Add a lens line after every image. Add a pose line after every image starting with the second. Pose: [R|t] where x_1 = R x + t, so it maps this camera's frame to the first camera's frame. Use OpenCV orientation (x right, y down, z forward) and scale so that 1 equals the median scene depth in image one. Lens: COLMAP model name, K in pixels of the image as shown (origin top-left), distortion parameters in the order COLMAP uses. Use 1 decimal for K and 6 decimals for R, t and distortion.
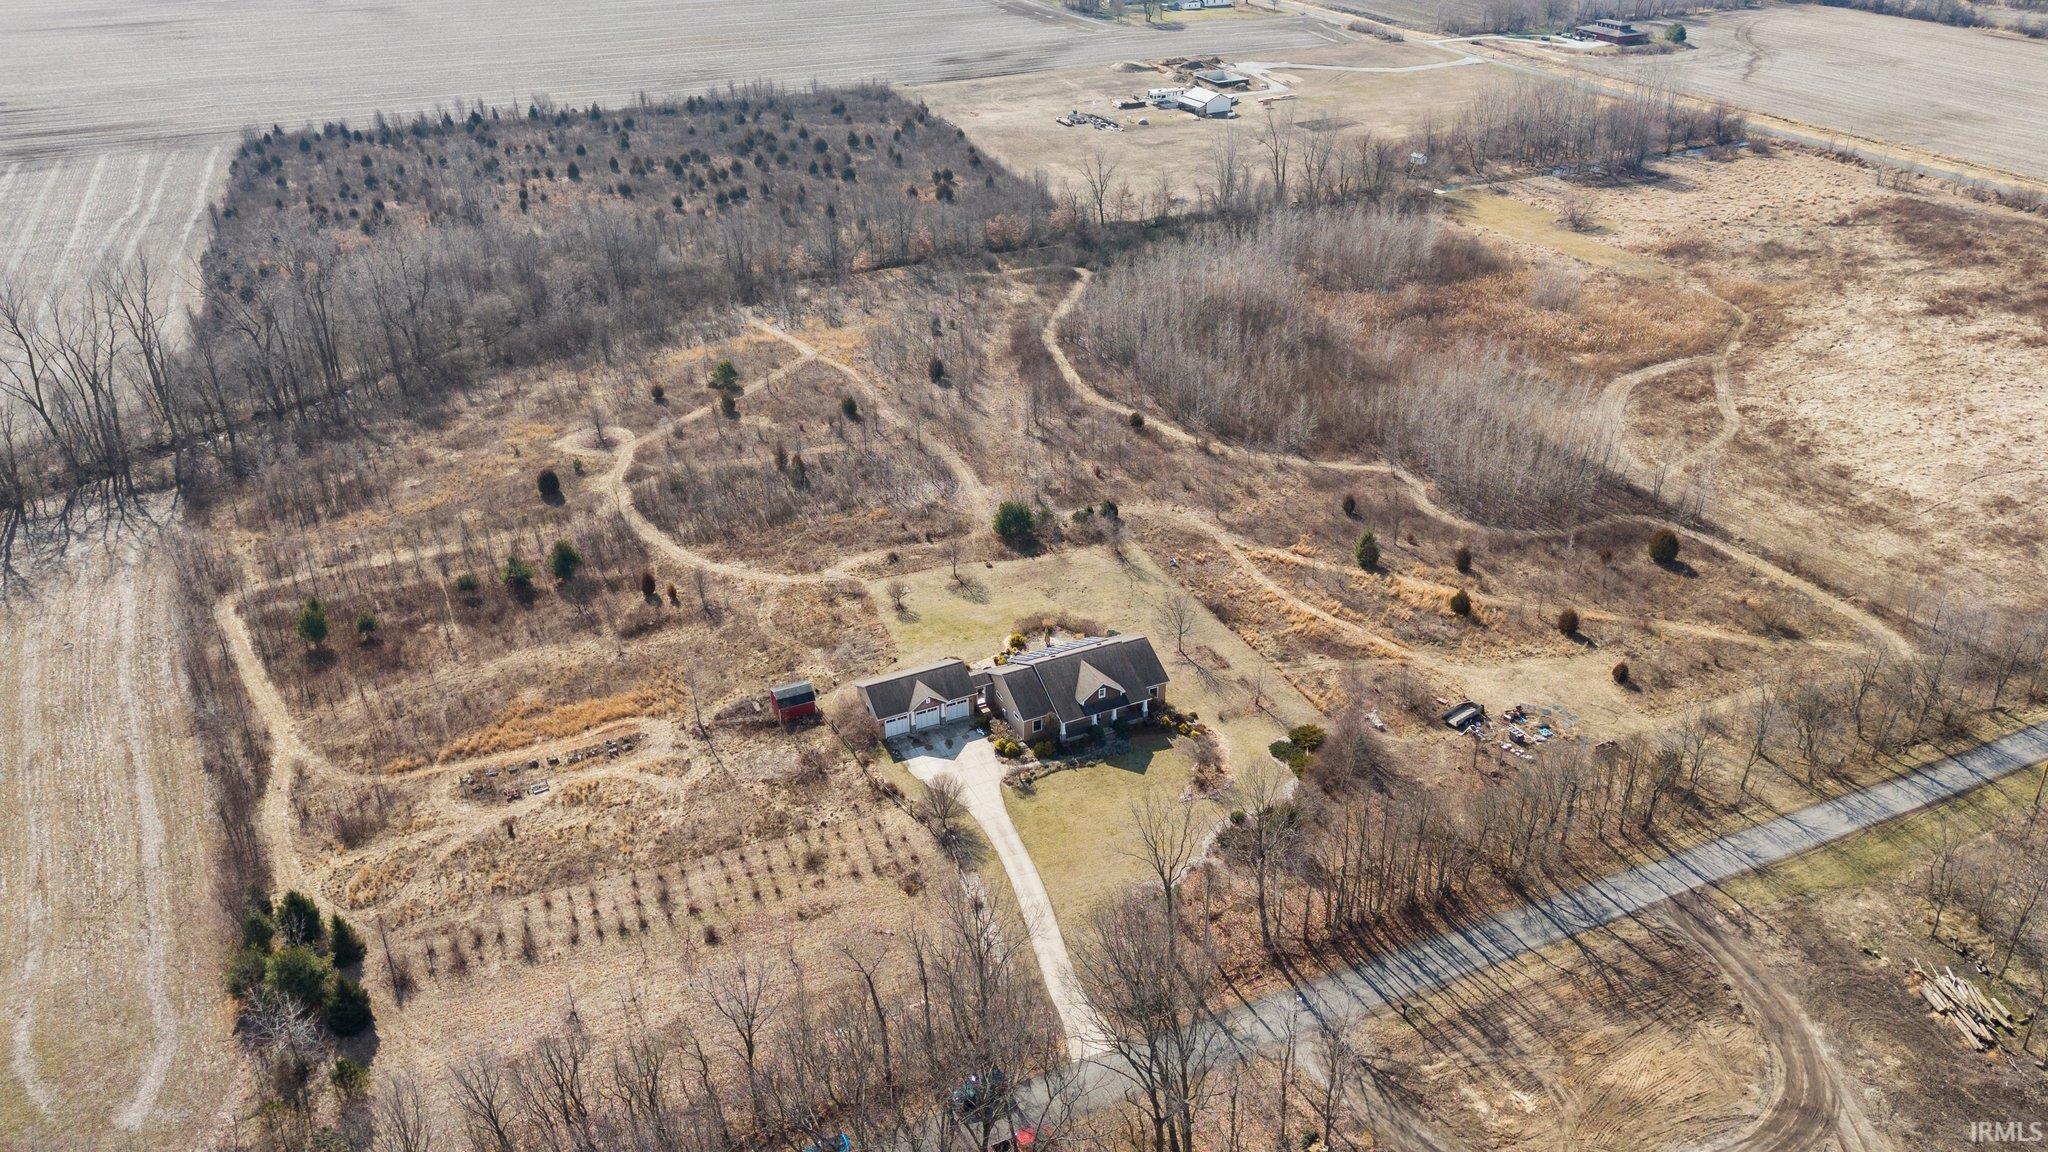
lens RADIAL K [[1498.8, 0, 1024.0], [0, 1498.8, 576.0], [0, 0, 1]] dist [0.058240, -0.062715]
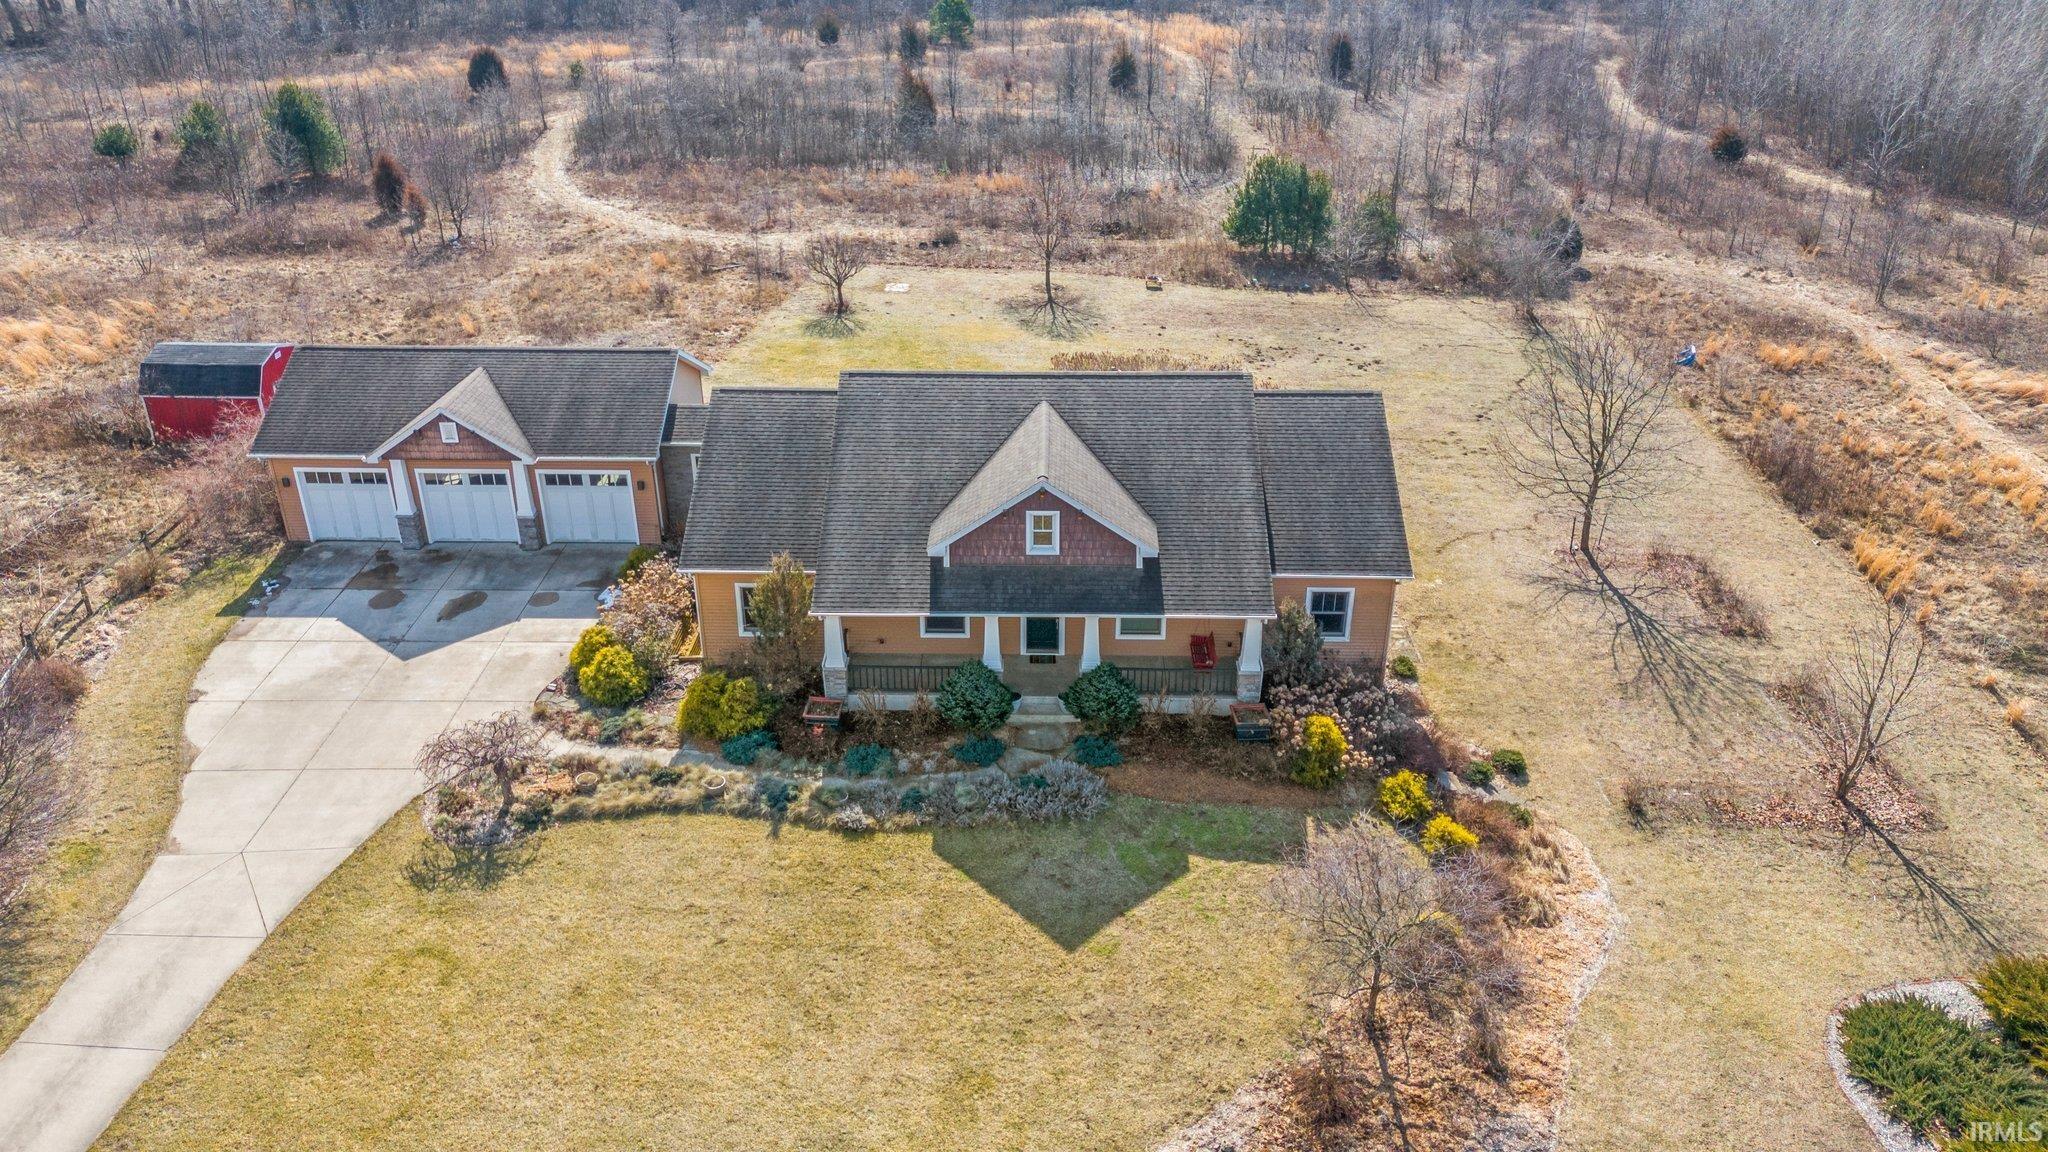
lens RADIAL K [[1498.8, 0, 1024.0], [0, 1498.8, 576.0], [0, 0, 1]] dist [0.058240, -0.062715]
pose [[0.894410, 0.206821, -0.396554, 0.126787], [-0.219838, 0.975451, 0.012908, 0.075578], [0.389489, 0.075632, 0.917920, 0.733921]]
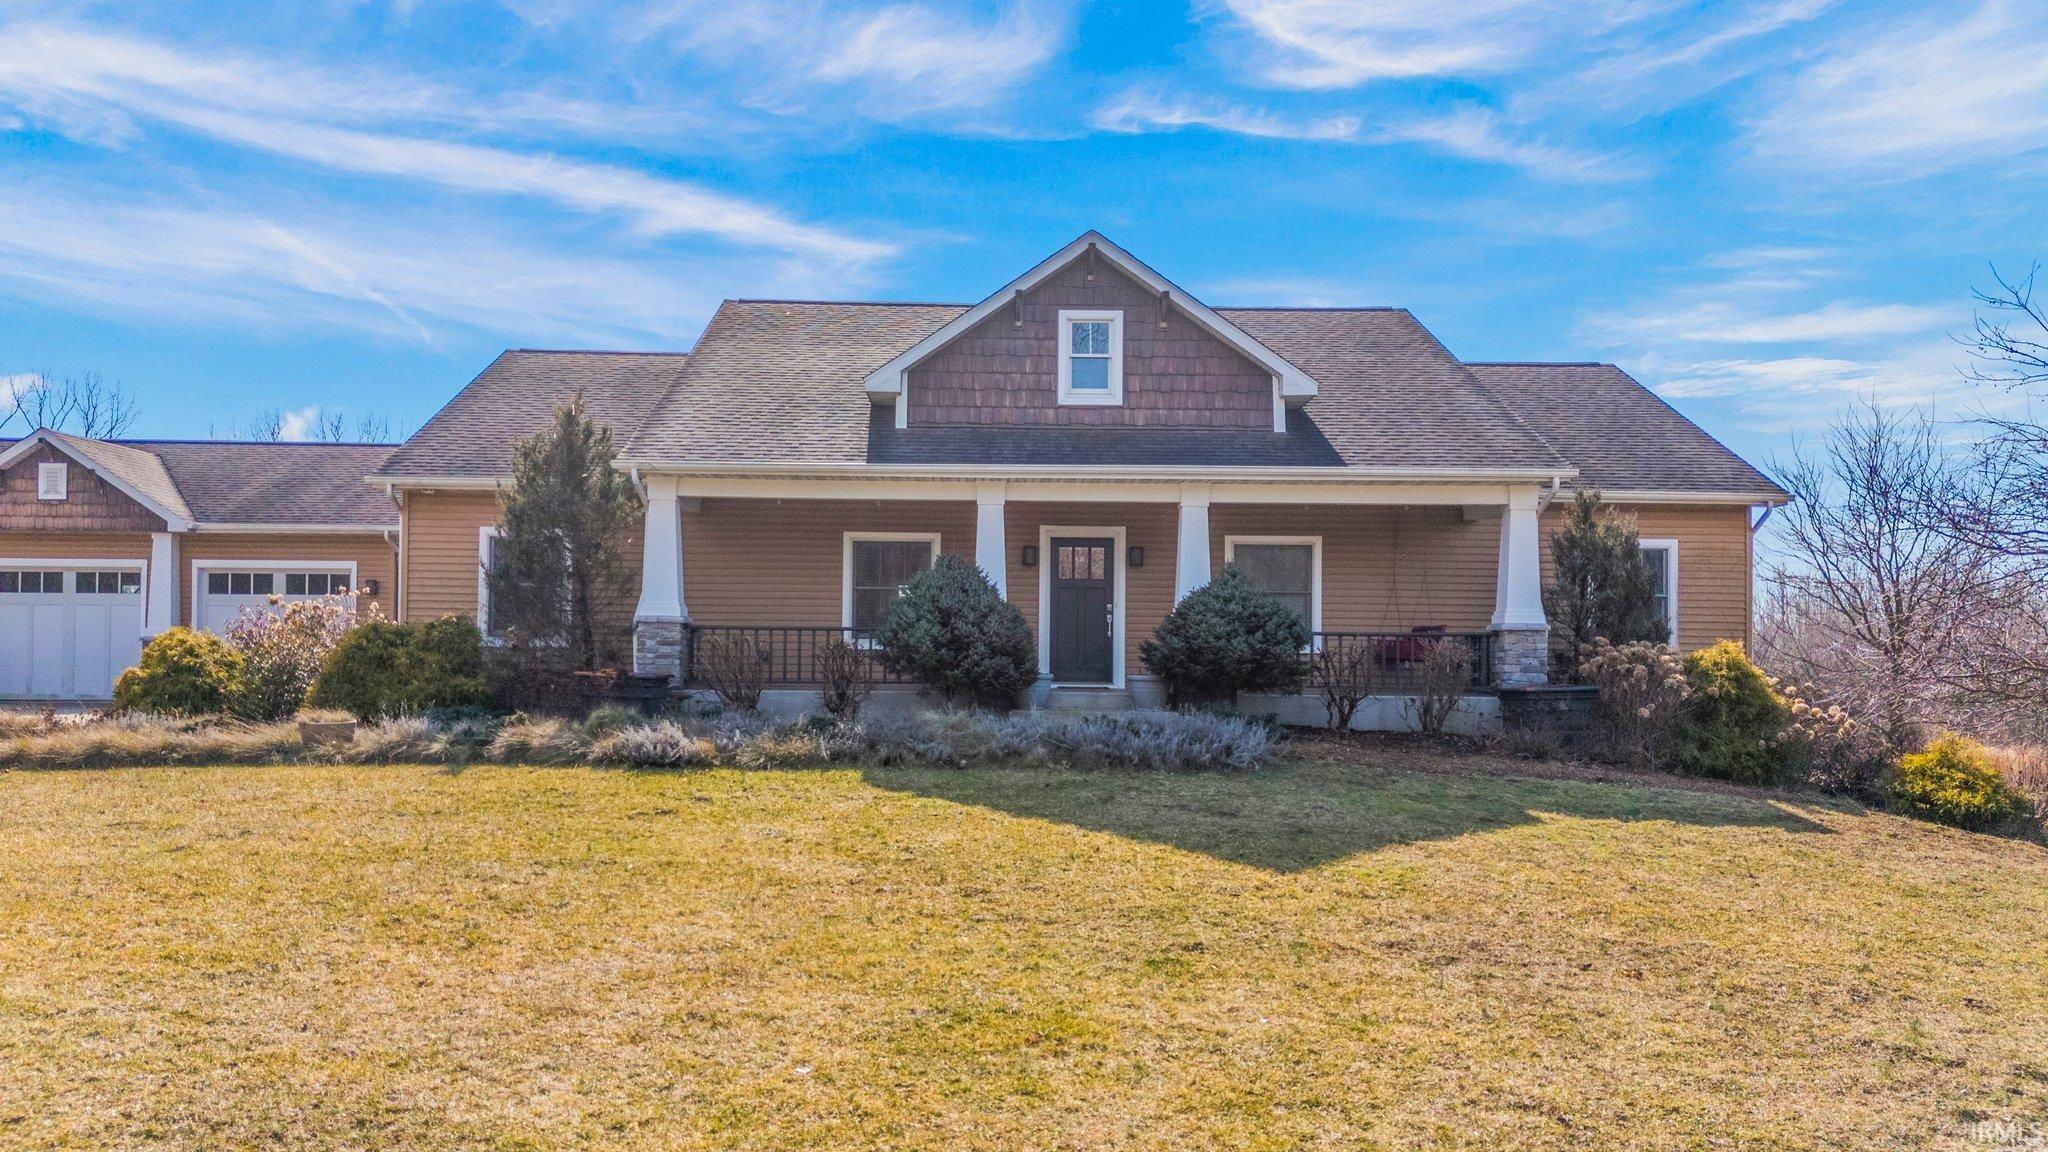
lens RADIAL K [[1533.4, 0, 1020.4], [0, 1533.4, 626.5], [0, 0, 1]] dist [0.022769, -0.001793]
pose [[0.913614, 0.002209, -0.406577, 0.086692], [-0.208456, 0.861099, -0.463741, 0.138572], [0.349078, 0.508433, 0.787172, 0.843762]]
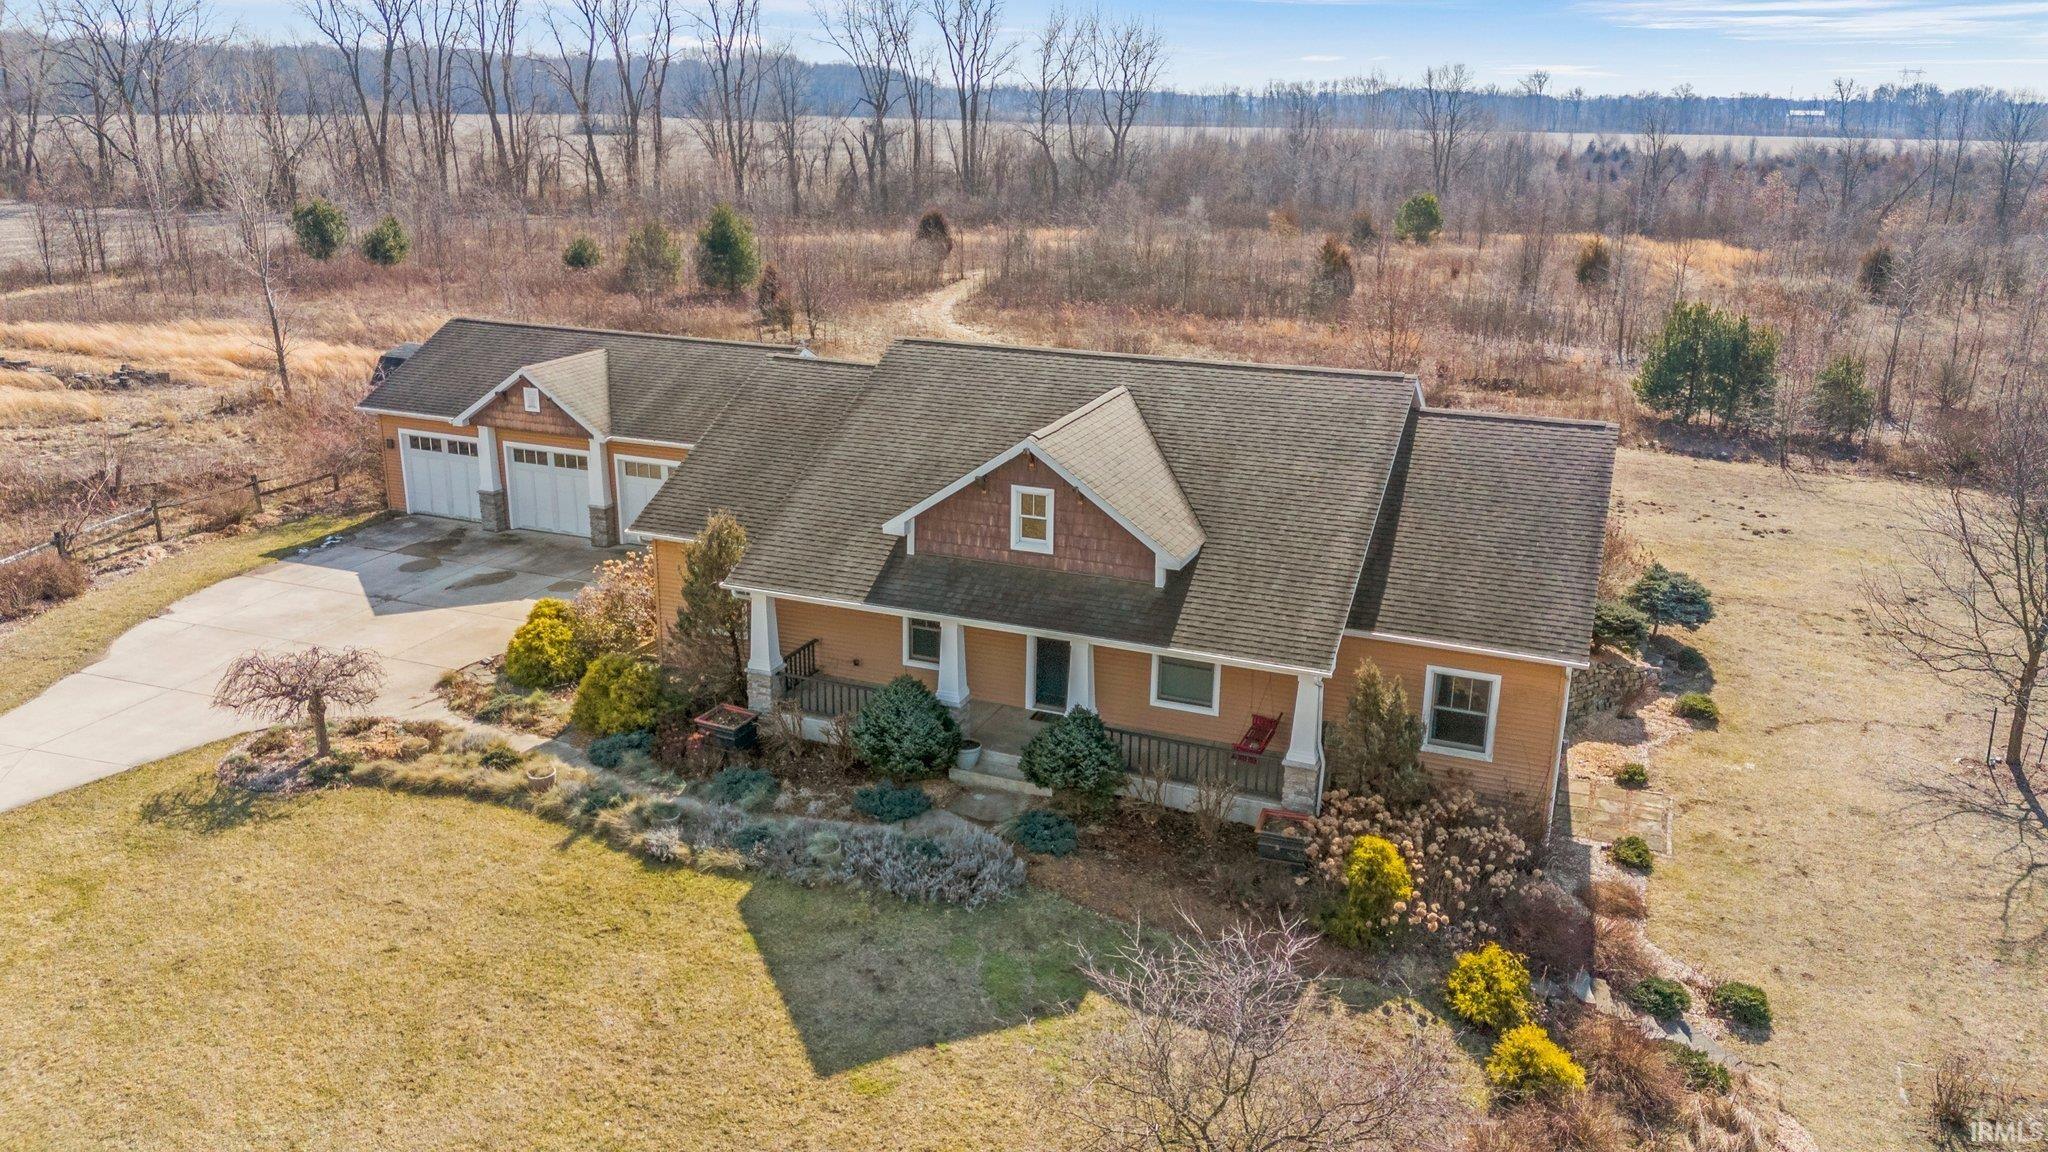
lens RADIAL K [[1498.8, 0, 1024.0], [0, 1498.8, 576.0], [0, 0, 1]] dist [0.058240, -0.062715]
pose [[0.676619, 0.235123, -0.697785, 0.150297], [-0.373045, 0.926489, -0.049544, 0.084575], [0.634841, 0.293828, 0.714592, 0.816760]]
